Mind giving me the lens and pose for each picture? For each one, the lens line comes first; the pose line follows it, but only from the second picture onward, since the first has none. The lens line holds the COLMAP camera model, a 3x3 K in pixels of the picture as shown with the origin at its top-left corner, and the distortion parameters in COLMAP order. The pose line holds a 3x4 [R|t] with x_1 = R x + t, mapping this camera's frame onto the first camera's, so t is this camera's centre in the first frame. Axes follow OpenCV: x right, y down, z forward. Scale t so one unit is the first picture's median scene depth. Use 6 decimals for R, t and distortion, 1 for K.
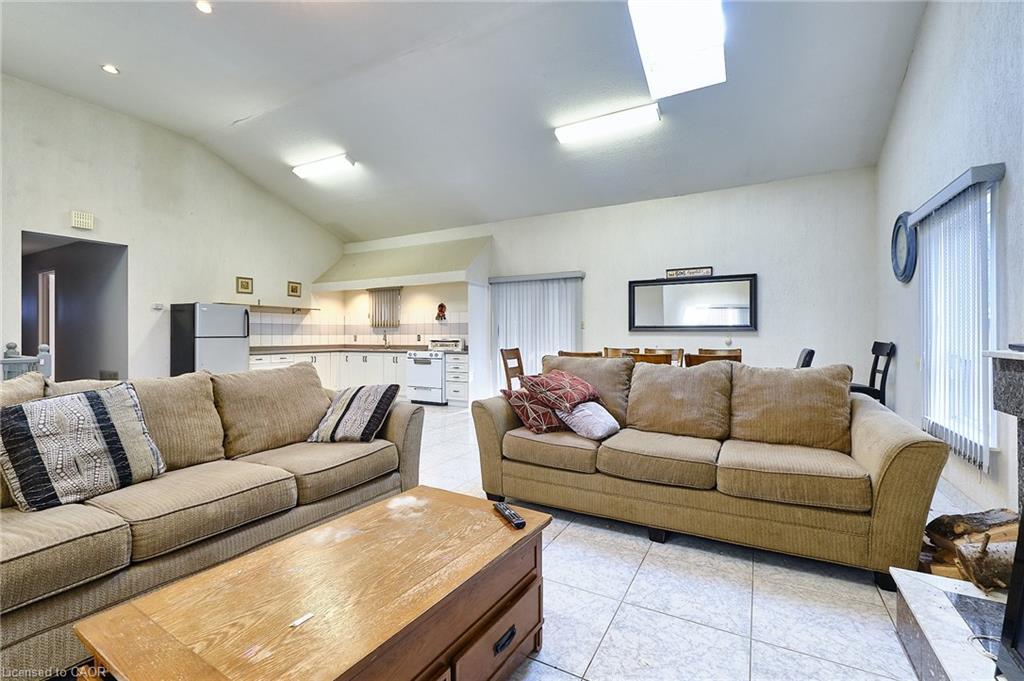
lens RADIAL K [[446.8, 0, 510.4], [0, 446.8, 335.1], [0, 0, 1]] dist [-0.001089, 0.000051]
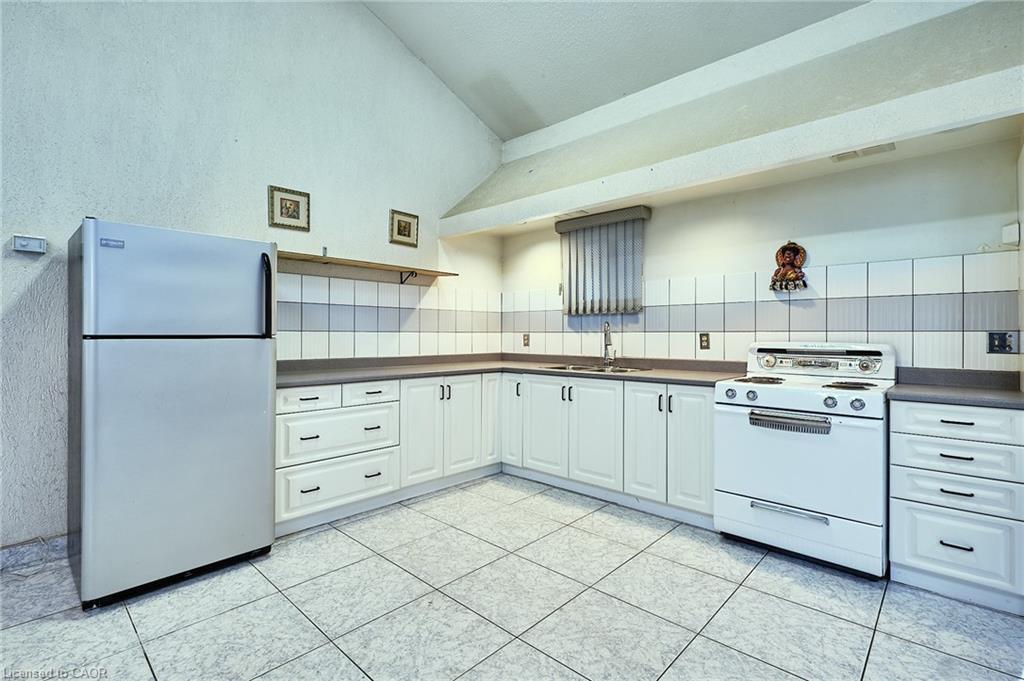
lens RADIAL K [[469.4, 0, 510.7], [0, 469.4, 334.8], [0, 0, 1]] dist [0.000473, 0.000386]
pose [[0.970045, 0.004246, -0.242887, -0.279276], [-0.004106, 0.999991, 0.001084, 0.001546], [0.242889, -0.000055, 0.970054, 0.598520]]
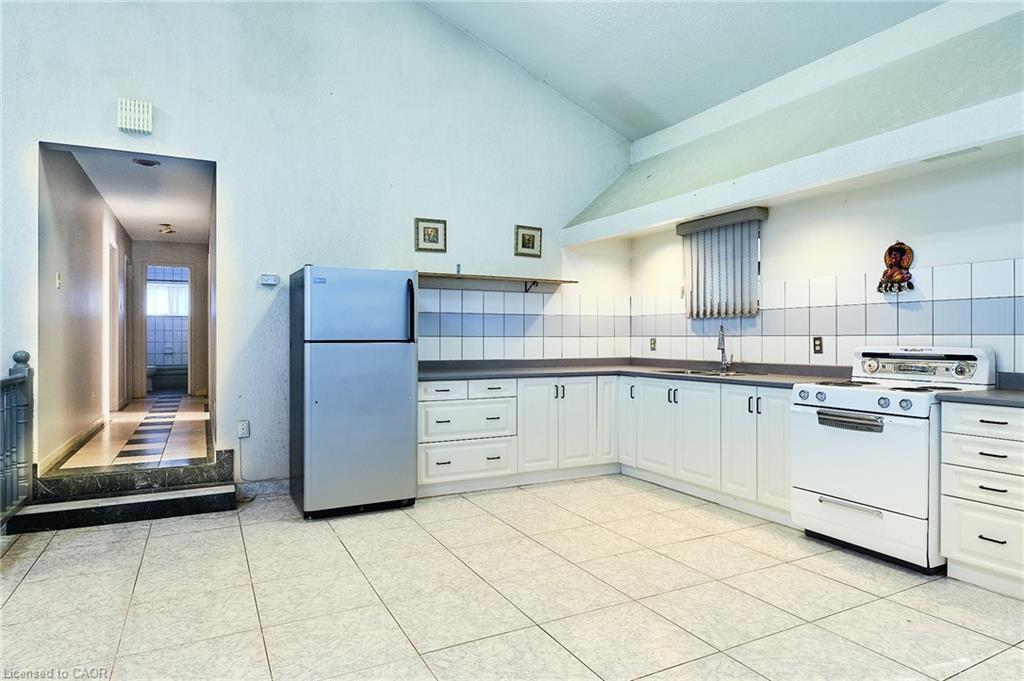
lens RADIAL K [[599.6, 0, 512.0], [0, 599.6, 340.5], [0, 0, 1]] dist [-0.005670, -0.000935]
pose [[0.834188, 0.003532, -0.551468, -0.149801], [-0.000899, 0.999987, 0.005044, 0.000484], [0.551479, -0.003712, 0.834181, 0.472684]]
